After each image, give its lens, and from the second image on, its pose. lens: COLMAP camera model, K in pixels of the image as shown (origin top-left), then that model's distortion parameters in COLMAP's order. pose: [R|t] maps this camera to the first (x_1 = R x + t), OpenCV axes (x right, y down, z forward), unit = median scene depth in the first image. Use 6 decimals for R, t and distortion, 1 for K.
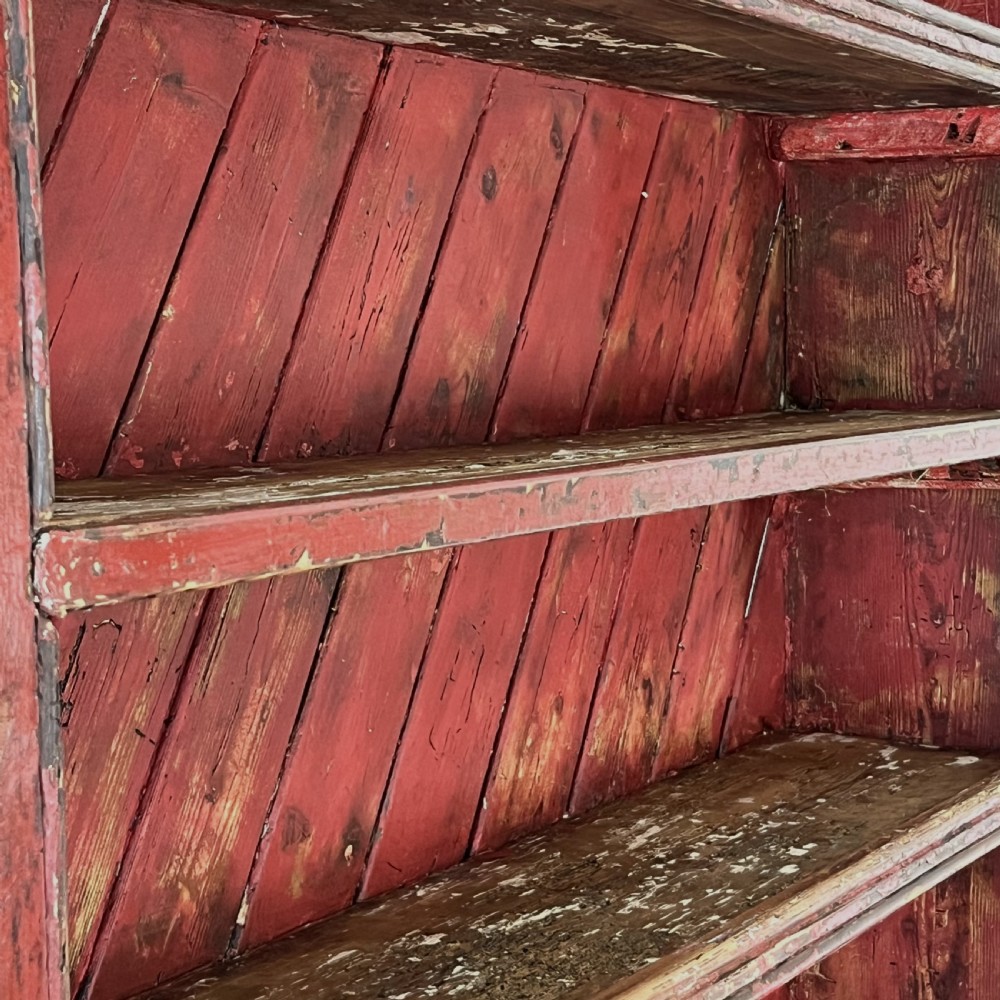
lens RADIAL K [[2230.2, 0, 500.0], [0, 2230.2, 500.0], [0, 0, 1]] dist [0.144130, -0.294011]
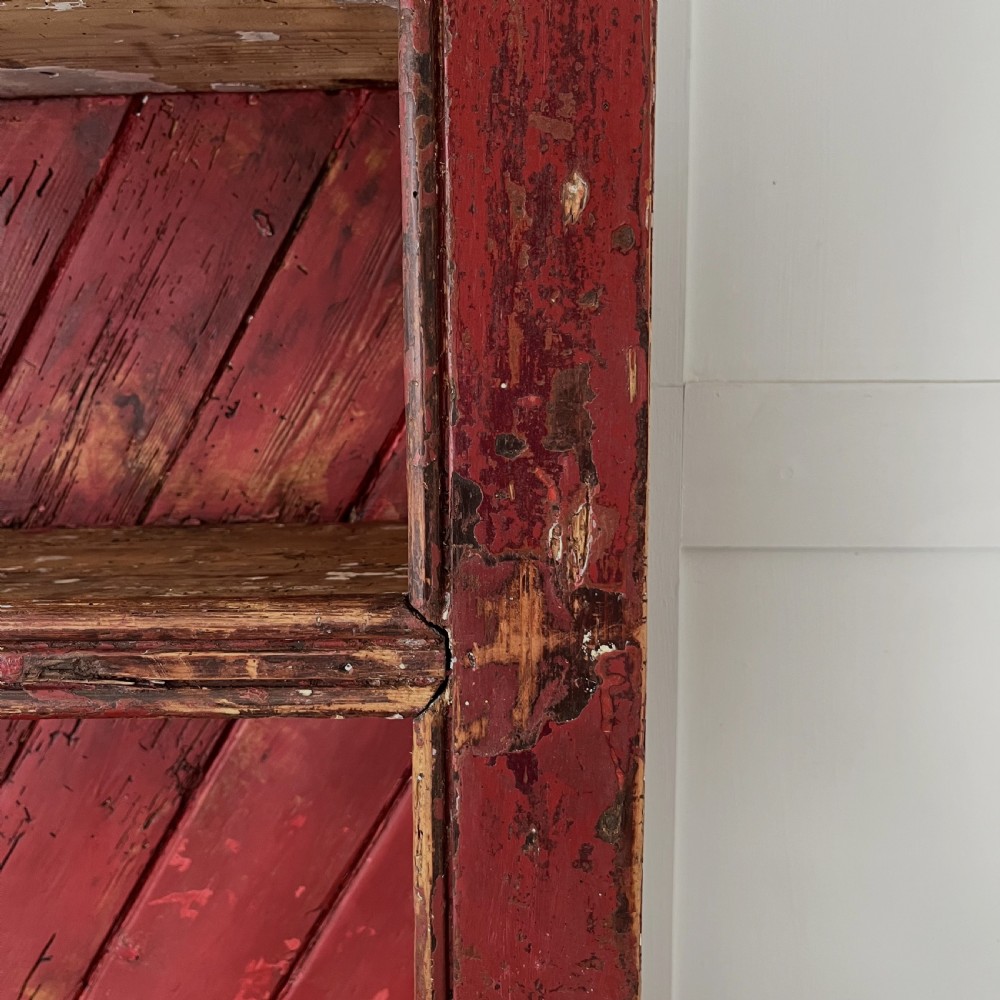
lens RADIAL K [[1038.1, 0, 502.6], [0, 1038.1, 501.1], [0, 0, 1]] dist [0.053341, -0.102134]
pose [[0.493749, 0.149887, -0.856590, 0.499653], [-0.059525, 0.988549, 0.138666, 0.063624], [0.867565, -0.017478, 0.497017, 1.019086]]
